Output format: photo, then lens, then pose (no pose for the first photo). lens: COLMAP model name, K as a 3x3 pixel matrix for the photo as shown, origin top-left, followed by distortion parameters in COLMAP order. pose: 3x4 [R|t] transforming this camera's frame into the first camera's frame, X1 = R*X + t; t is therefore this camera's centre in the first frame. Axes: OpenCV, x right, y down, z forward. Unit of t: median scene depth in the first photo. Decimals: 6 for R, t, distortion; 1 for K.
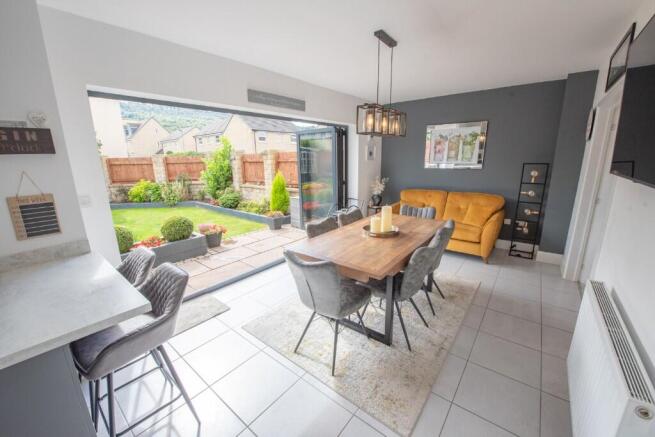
lens RADIAL K [[259.9, 0, 328.7], [0, 259.9, 216.6], [0, 0, 1]] dist [-0.018335, -0.000476]
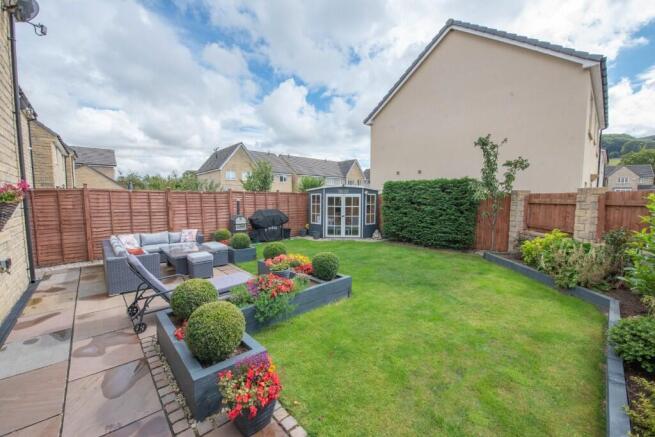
lens RADIAL K [[259.9, 0, 324.7], [0, 259.9, 220.3], [0, 0, 1]] dist [-0.018335, -0.000476]
pose [[-0.145492, 0.091729, -0.985098, -0.021281], [-0.226317, 0.966206, 0.123395, -0.035805], [0.963127, 0.240897, -0.119816, 0.168684]]
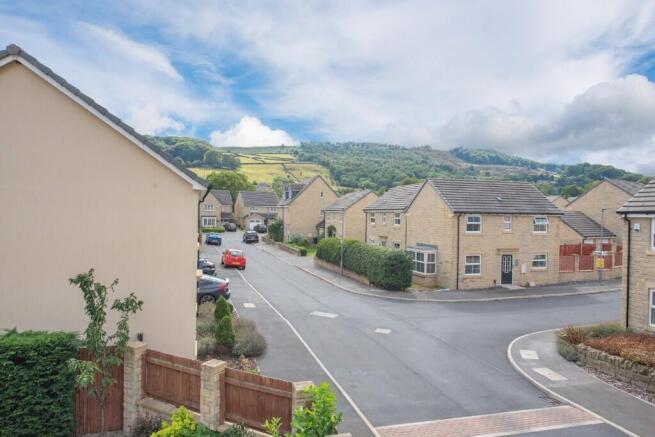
lens RADIAL K [[439.7, 0, 328.4], [0, 439.7, 218.1], [0, 0, 1]] dist [0.002102, 0.004668]
pose [[0.835721, 0.030491, -0.548307, -0.013572], [-0.151822, 0.972370, -0.177332, -0.118696], [0.527750, 0.231445, 0.817260, 0.116029]]
